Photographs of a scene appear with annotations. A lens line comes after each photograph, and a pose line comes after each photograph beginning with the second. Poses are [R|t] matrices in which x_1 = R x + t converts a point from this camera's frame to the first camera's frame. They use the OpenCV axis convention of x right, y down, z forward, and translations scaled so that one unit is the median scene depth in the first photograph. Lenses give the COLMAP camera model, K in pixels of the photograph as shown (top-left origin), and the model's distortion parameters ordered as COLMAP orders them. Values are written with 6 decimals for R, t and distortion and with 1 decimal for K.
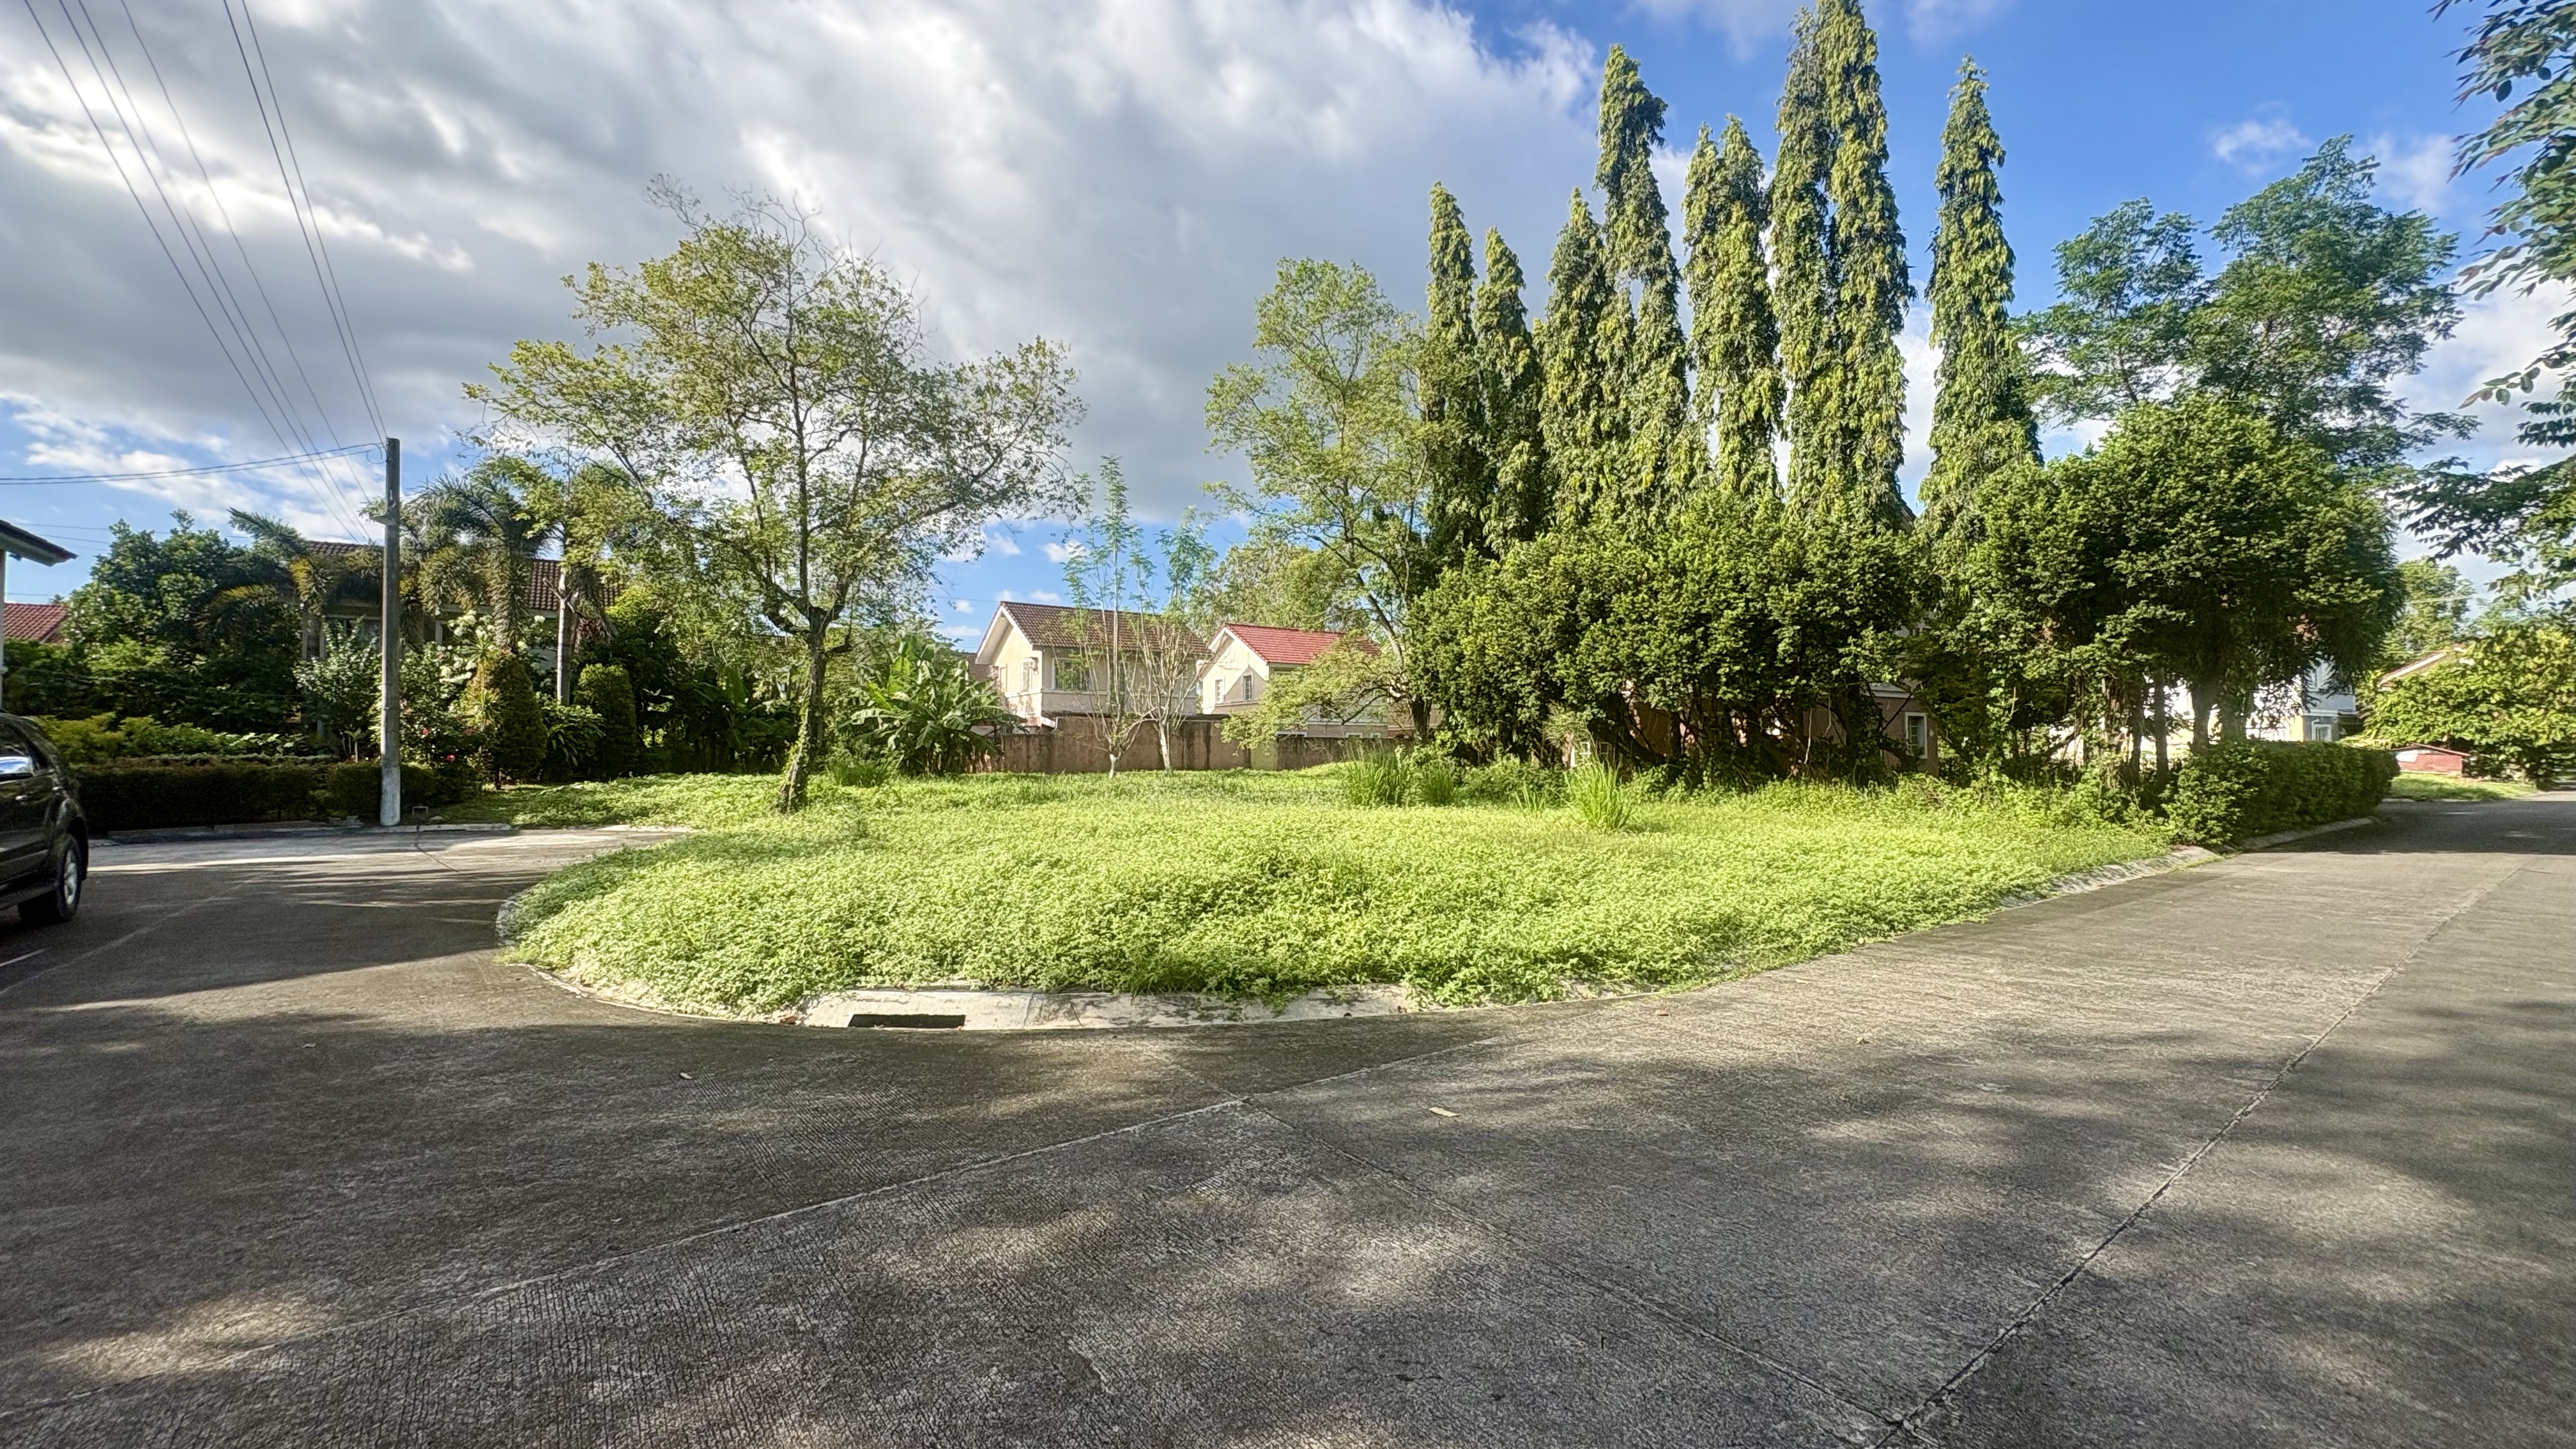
lens RADIAL K [[1020.4, 0, 1288.0], [0, 1020.4, 724.5], [0, 0, 1]] dist [0.000664, 0.000187]
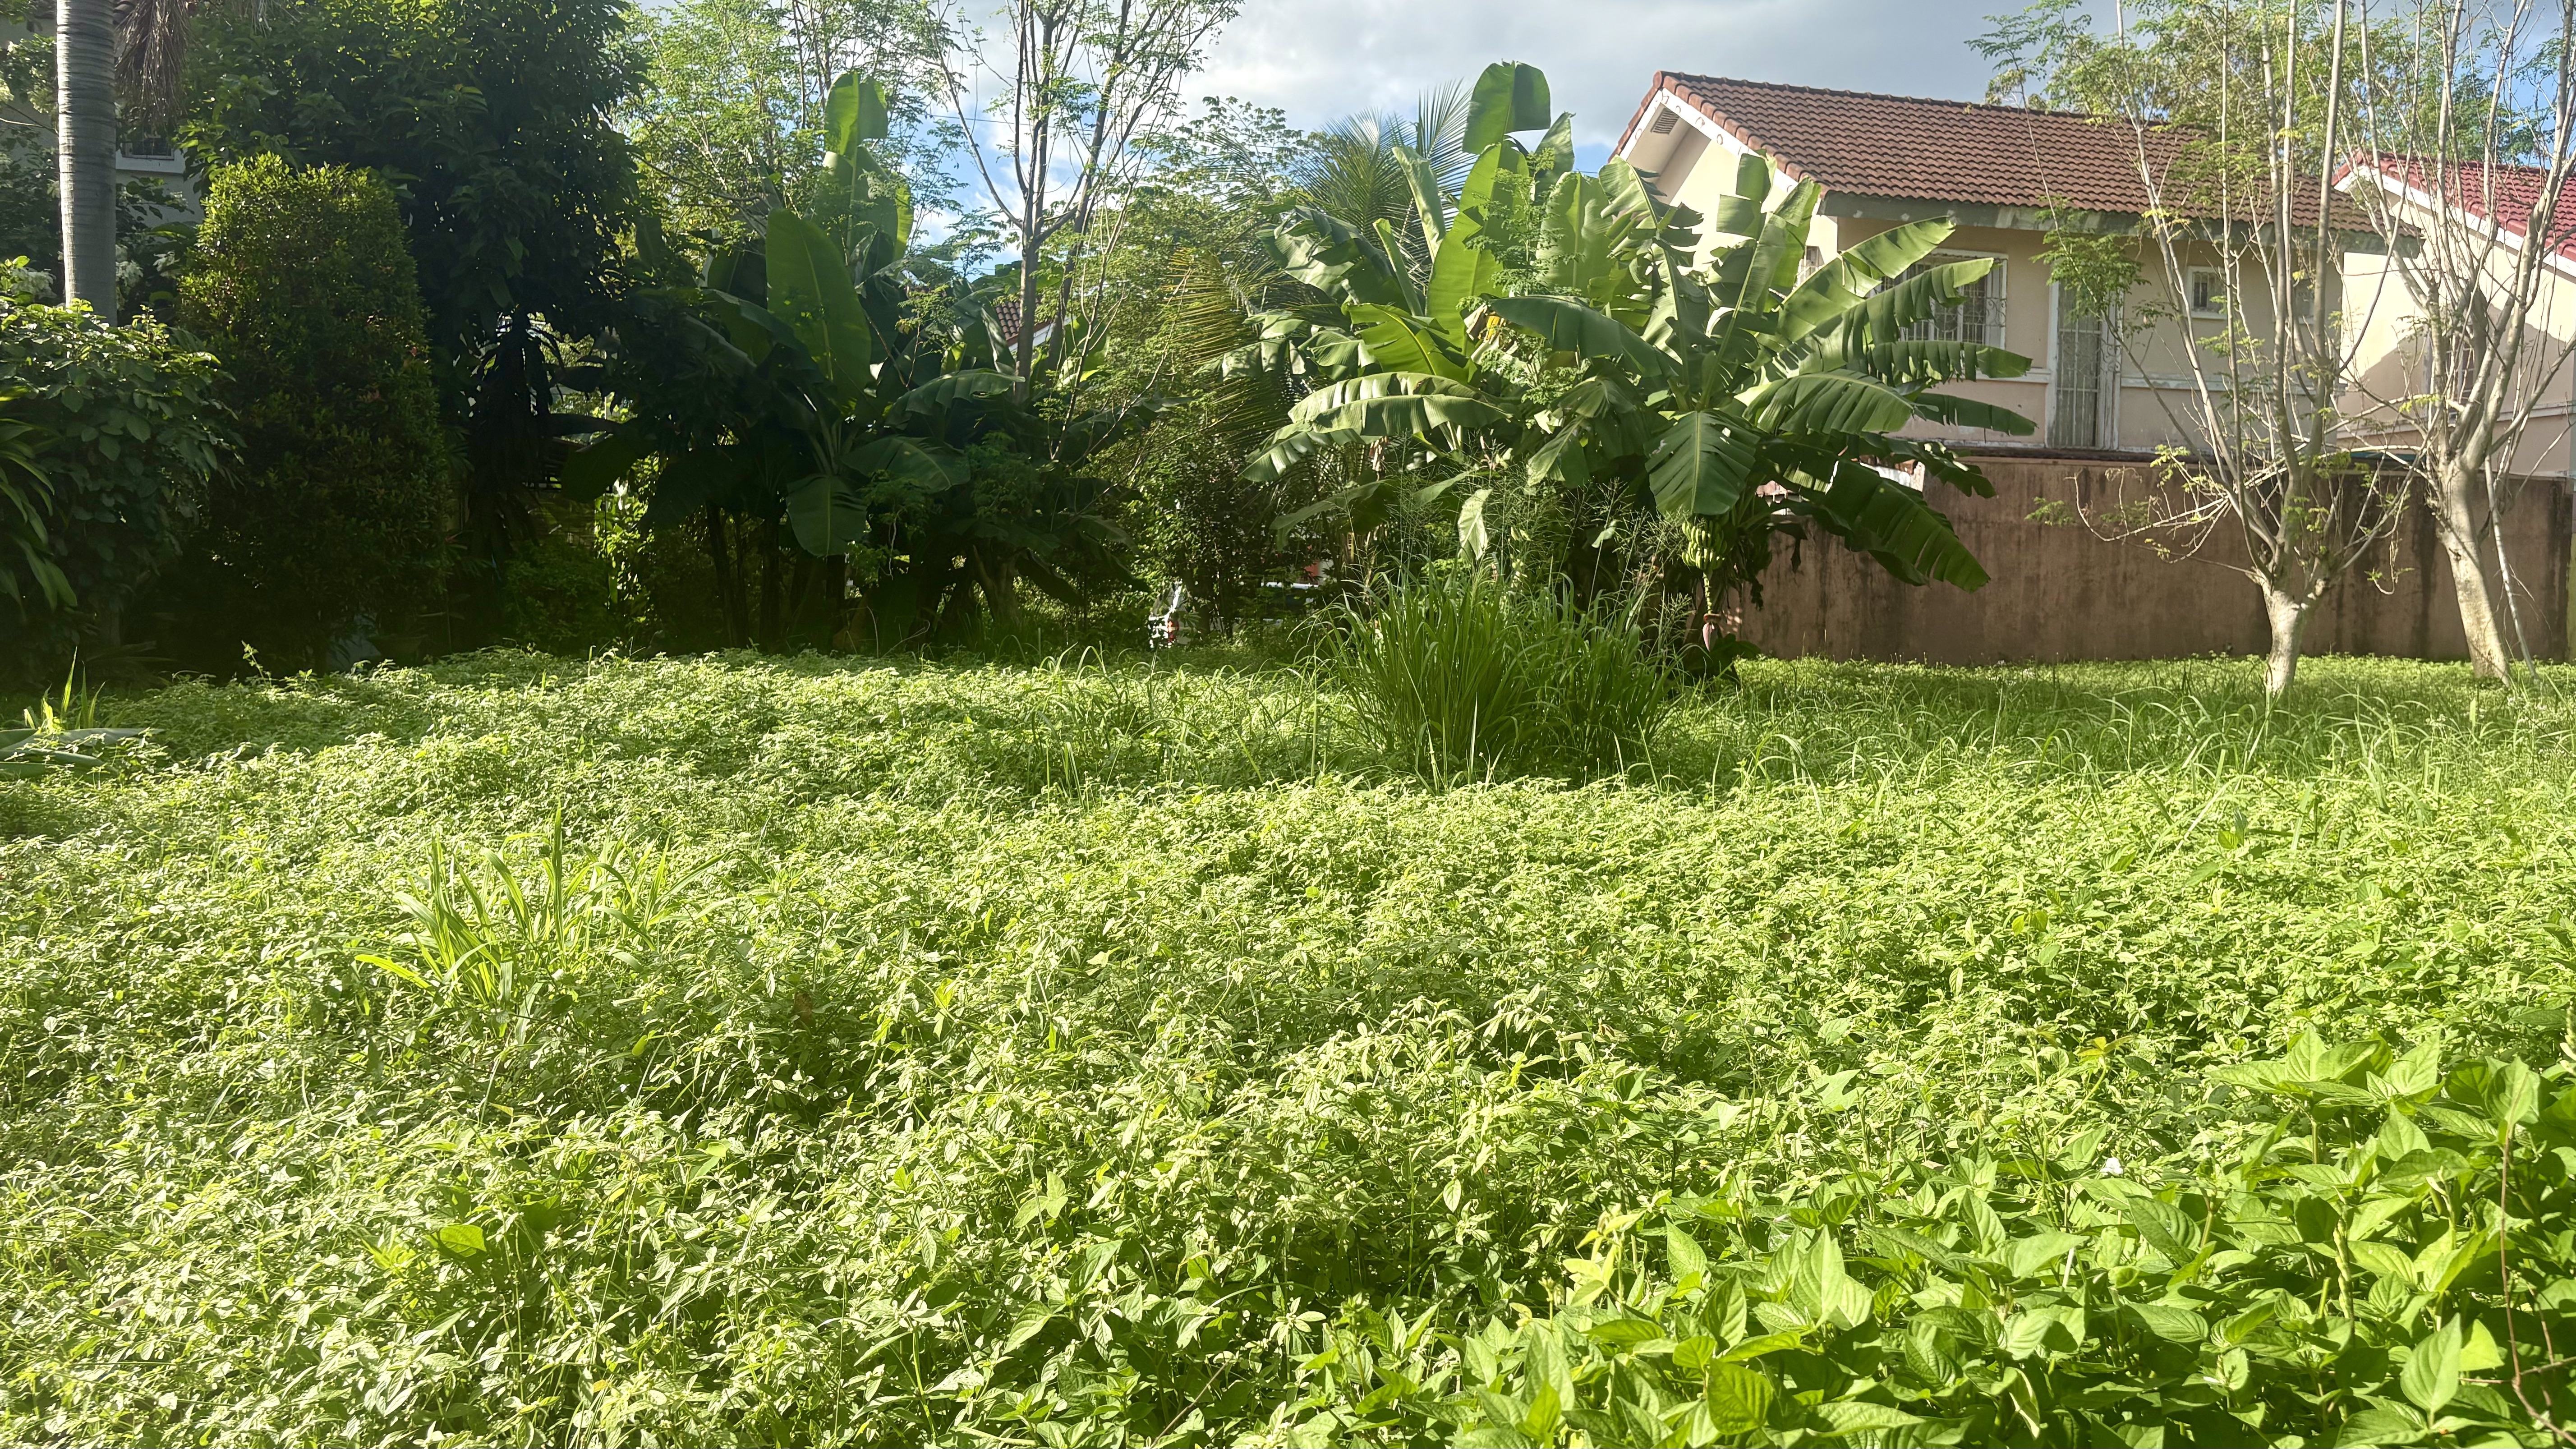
lens RADIAL K [[1957.7, 0, 1288.0], [0, 1957.7, 724.5], [0, 0, 1]] dist [0.002336, 0.000819]
pose [[0.959262, 0.025696, -0.281346, -0.379839], [-0.001211, 0.996220, 0.086859, 0.029724], [0.282514, -0.082980, 0.955667, 0.719758]]
